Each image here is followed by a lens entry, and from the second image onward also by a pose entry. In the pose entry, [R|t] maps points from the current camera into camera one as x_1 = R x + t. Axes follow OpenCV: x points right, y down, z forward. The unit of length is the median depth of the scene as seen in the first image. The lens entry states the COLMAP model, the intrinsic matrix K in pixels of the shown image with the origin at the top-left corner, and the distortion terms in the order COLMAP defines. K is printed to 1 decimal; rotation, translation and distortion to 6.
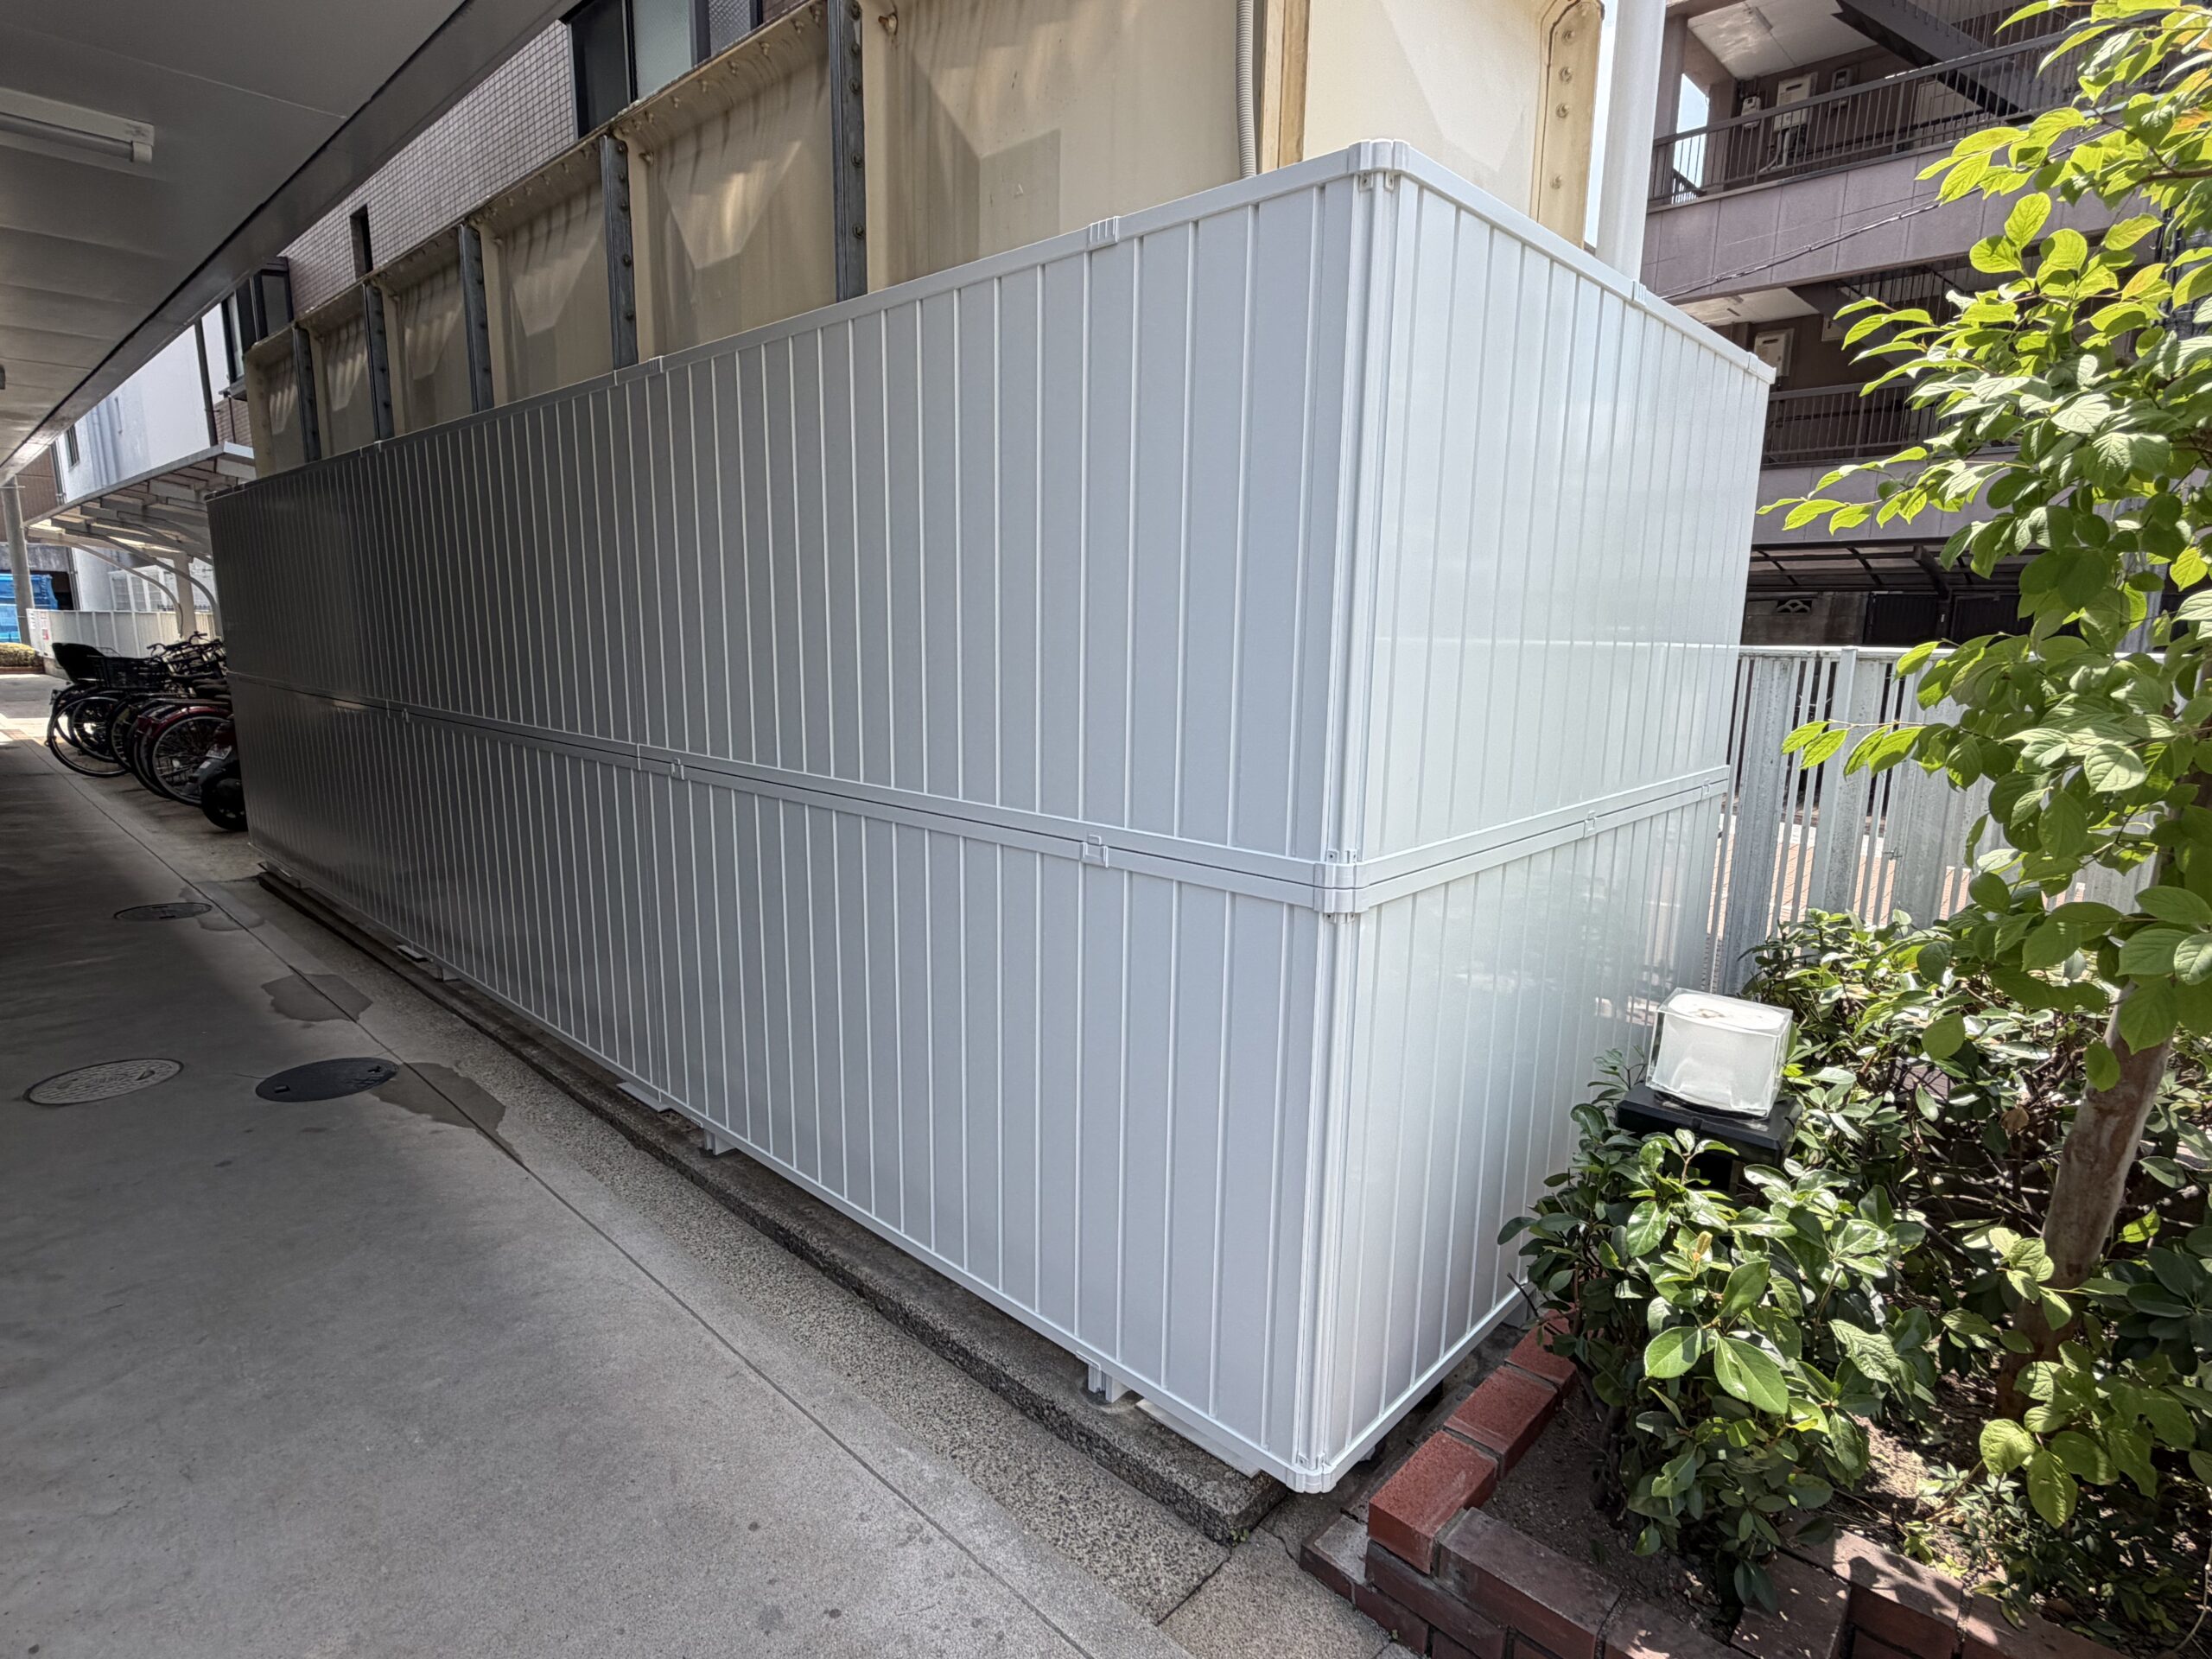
lens RADIAL K [[1143.9, 0, 1106.0], [0, 1143.9, 829.5], [0, 0, 1]] dist [-0.001617, -0.000541]
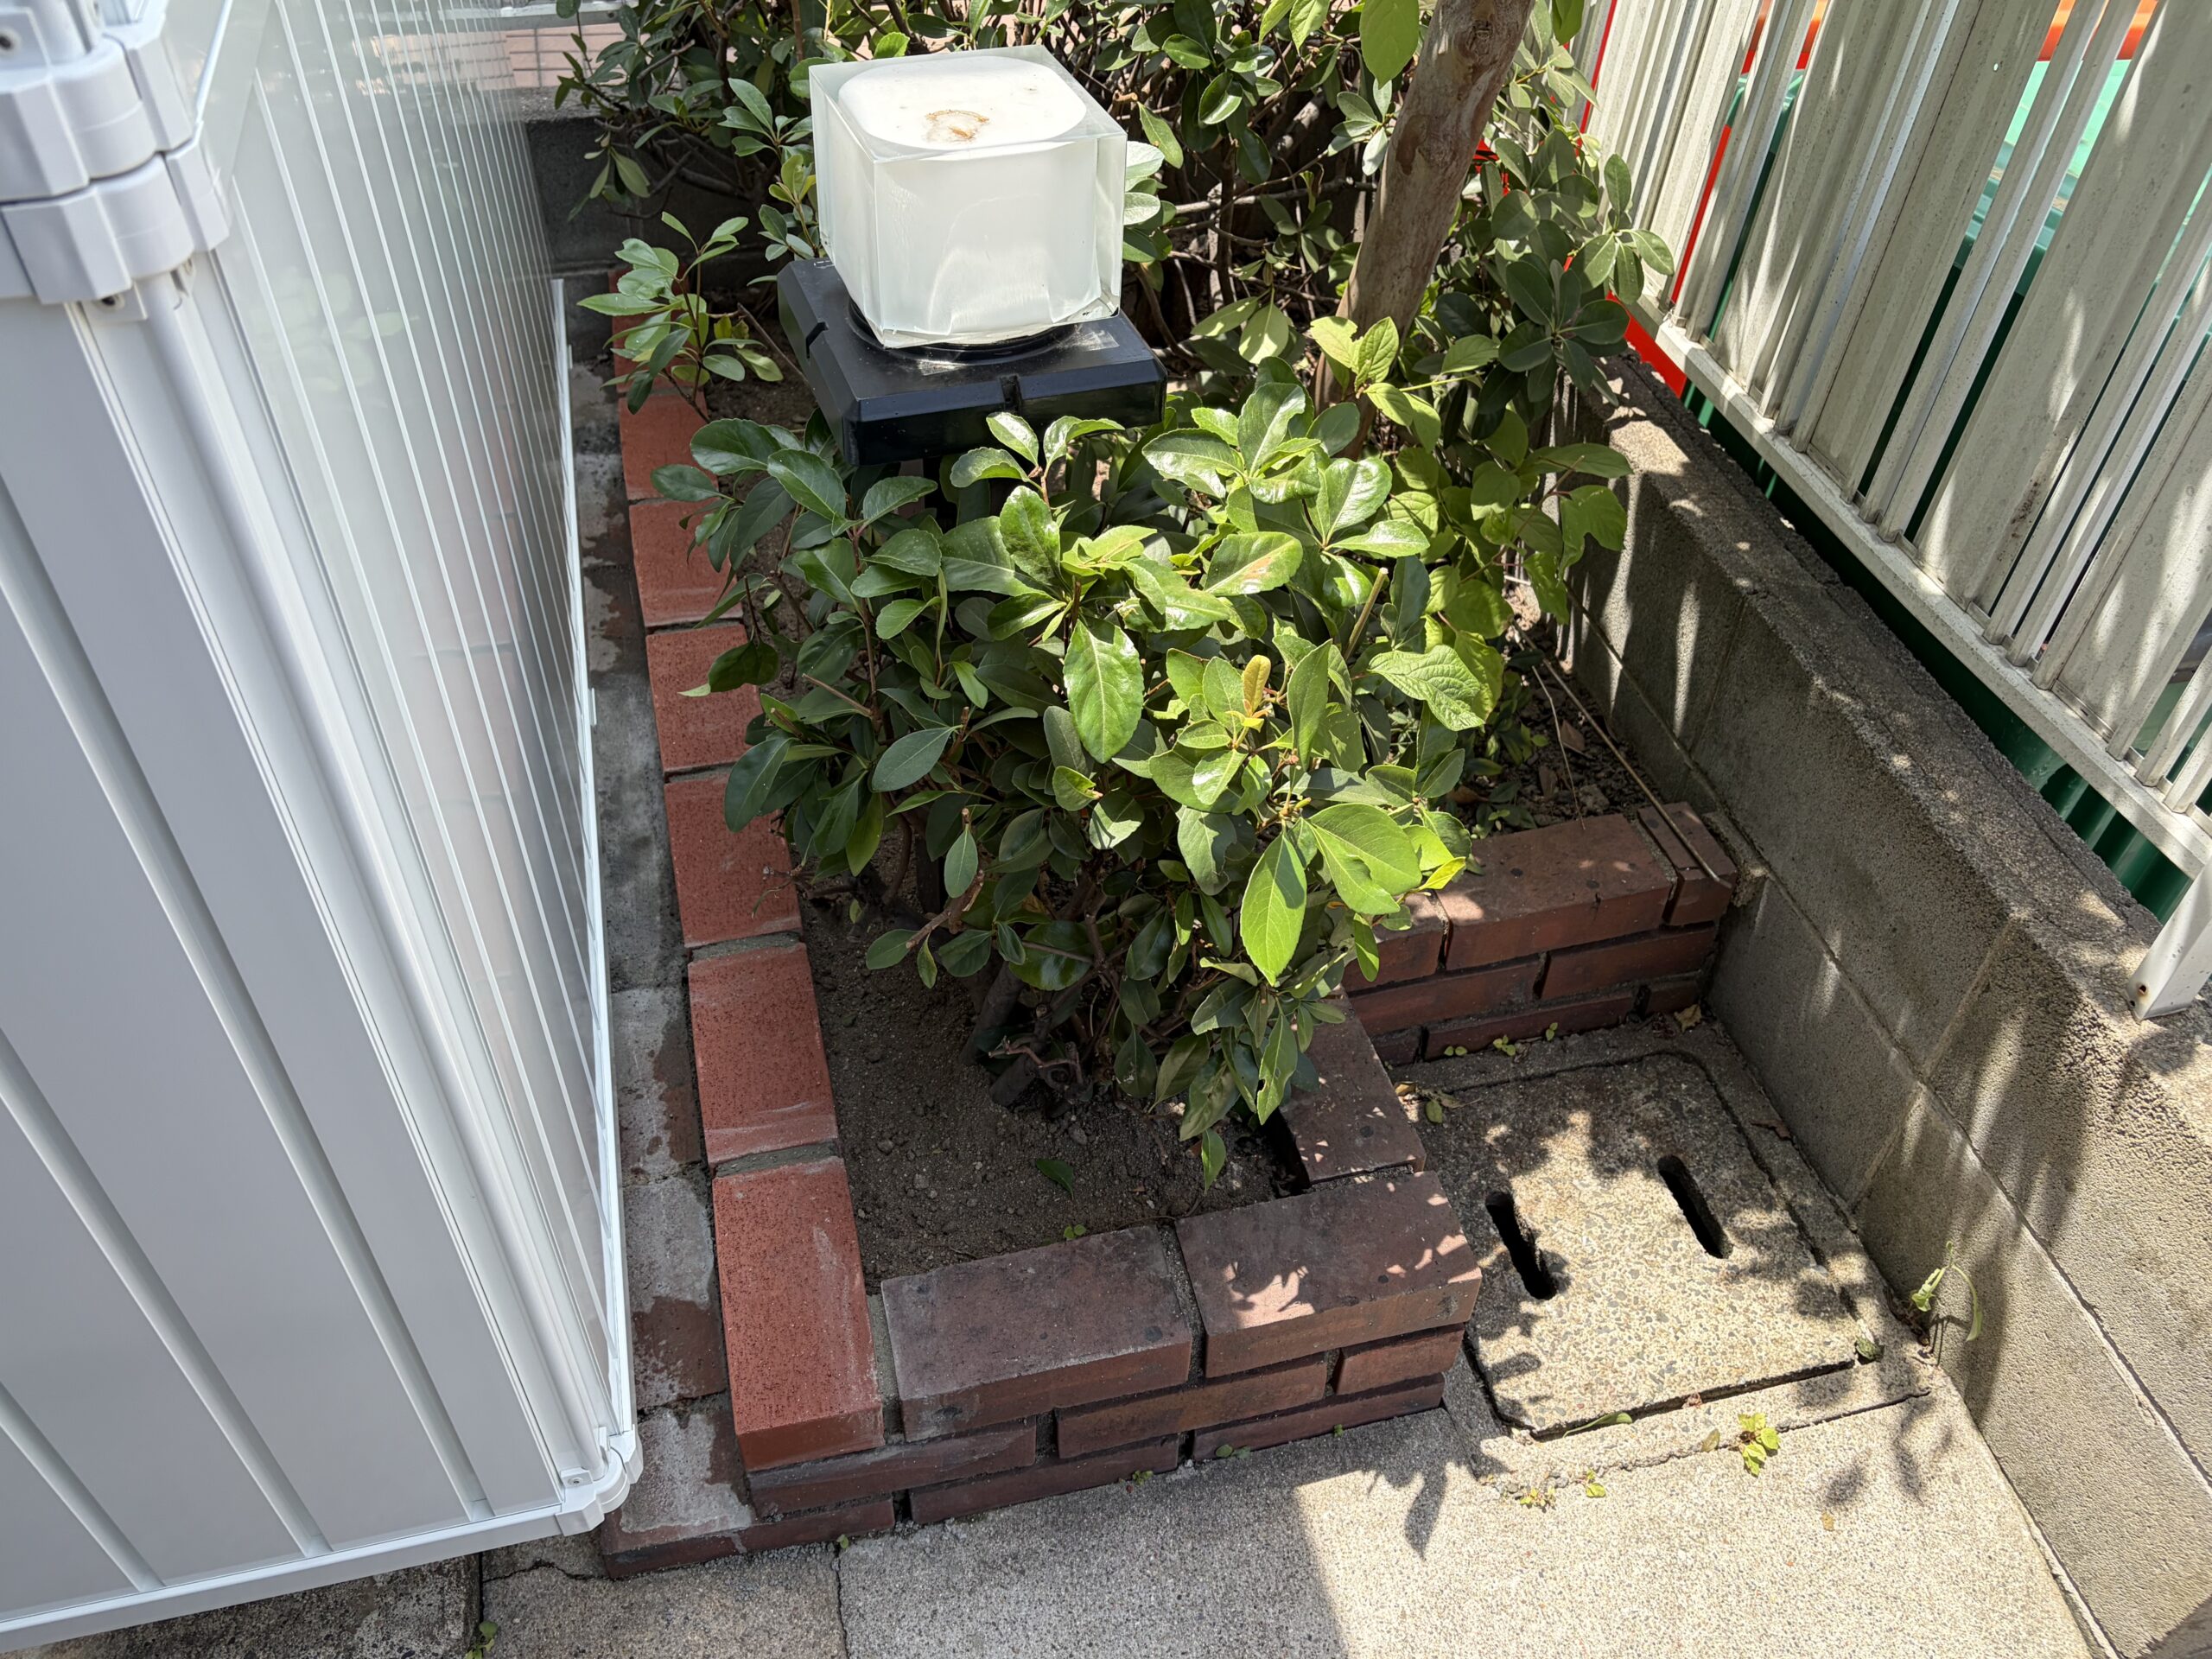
lens RADIAL K [[1774.3, 0, 1106.0], [0, 1774.3, 829.5], [0, 0, 1]] dist [0.007522, 0.002412]
pose [[0.546904, -0.585281, 0.598617, 0.023240], [0.126867, 0.764708, 0.631765, -0.047596], [-0.827527, -0.269570, 0.492475, 0.620838]]
